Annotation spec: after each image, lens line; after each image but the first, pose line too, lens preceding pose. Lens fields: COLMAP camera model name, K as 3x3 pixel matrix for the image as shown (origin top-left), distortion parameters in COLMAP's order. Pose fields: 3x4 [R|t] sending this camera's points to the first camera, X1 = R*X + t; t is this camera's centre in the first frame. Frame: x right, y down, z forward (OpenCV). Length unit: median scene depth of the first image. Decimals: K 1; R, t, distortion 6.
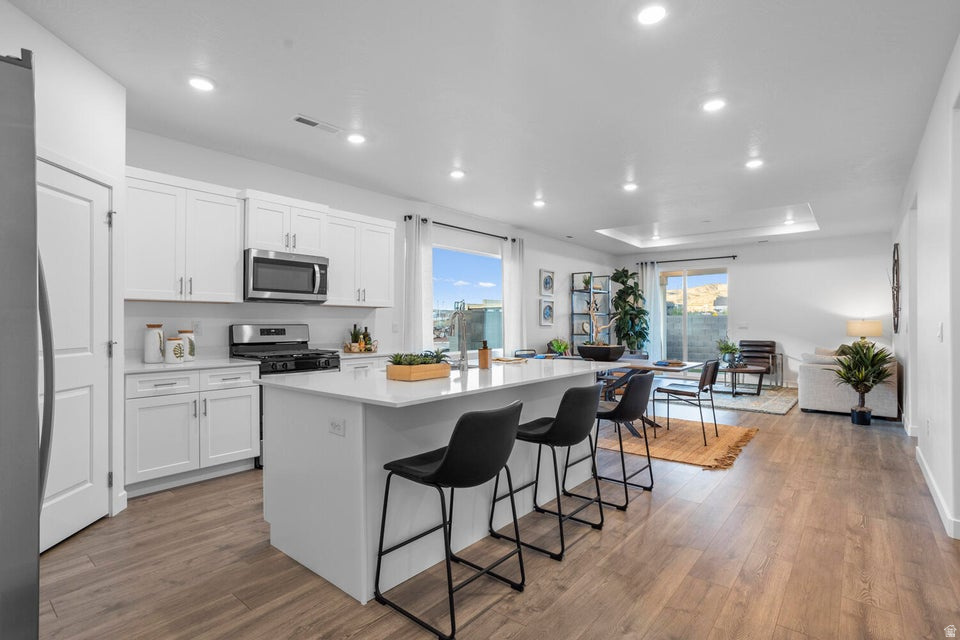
lens RADIAL K [[467.3, 0, 480.0], [0, 467.3, 320.0], [0, 0, 1]] dist [-0.050940, 0.033341]
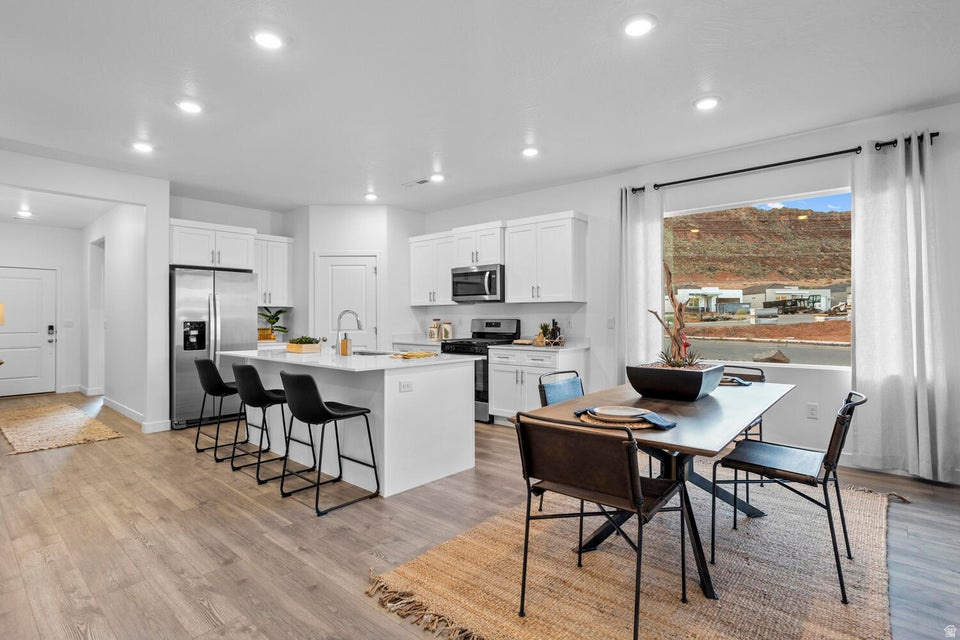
lens RADIAL K [[480.3, 0, 481.5], [0, 480.3, 311.1], [0, 0, 1]] dist [-0.061022, 0.031002]
pose [[-0.016240, -0.010668, -0.999811, 0.876151], [0.011428, 0.999876, -0.010854, 0.001263], [0.999803, -0.011602, -0.016116, 0.927614]]
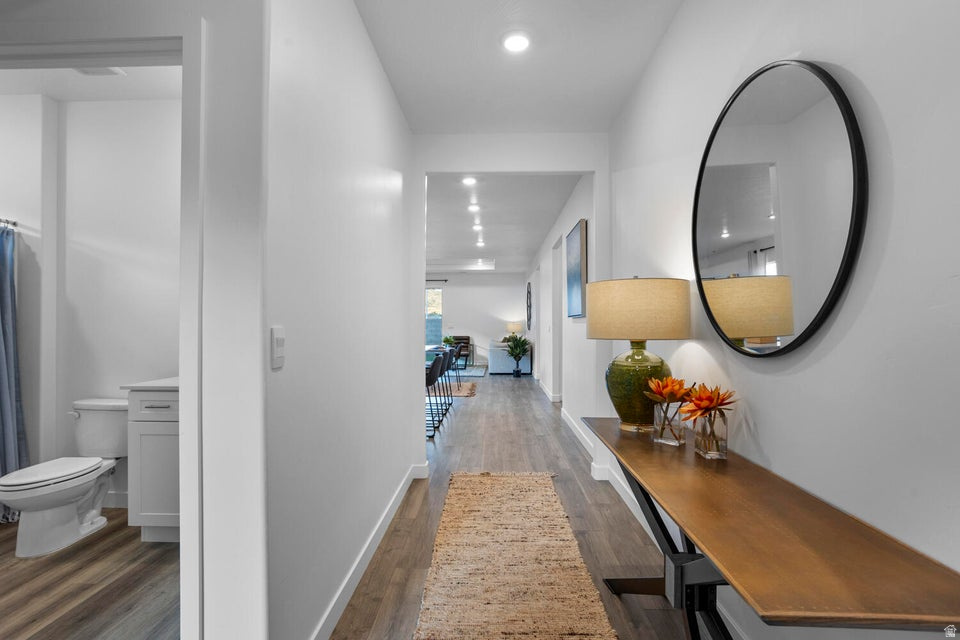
lens RADIAL K [[473.2, 0, 480.0], [0, 473.2, 320.0], [0, 0, 1]] dist [-0.059206, 0.030991]
pose [[0.787248, 0.005540, 0.616612, -0.608444], [-0.003204, 0.999983, -0.004893, -0.002548], [-0.616629, 0.001876, 0.787252, -0.548957]]
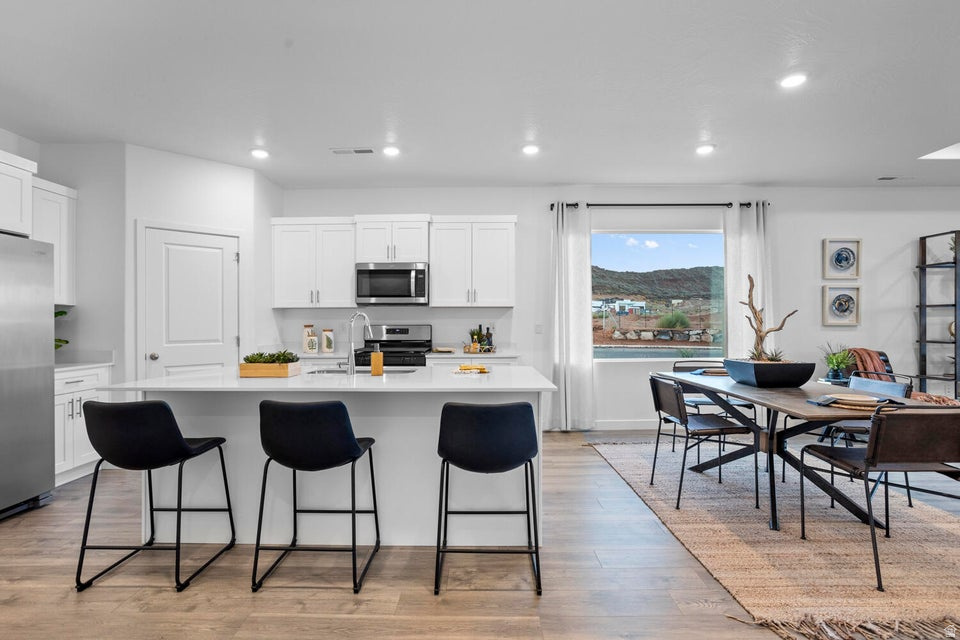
lens RADIAL K [[473.2, 0, 480.0], [0, 473.2, 320.0], [0, 0, 1]] dist [-0.059206, 0.030991]
pose [[0.634807, -0.006086, -0.772647, 0.564532], [0.008760, 0.999961, -0.000679, 0.000055], [0.772621, -0.006337, 0.634836, 0.380926]]
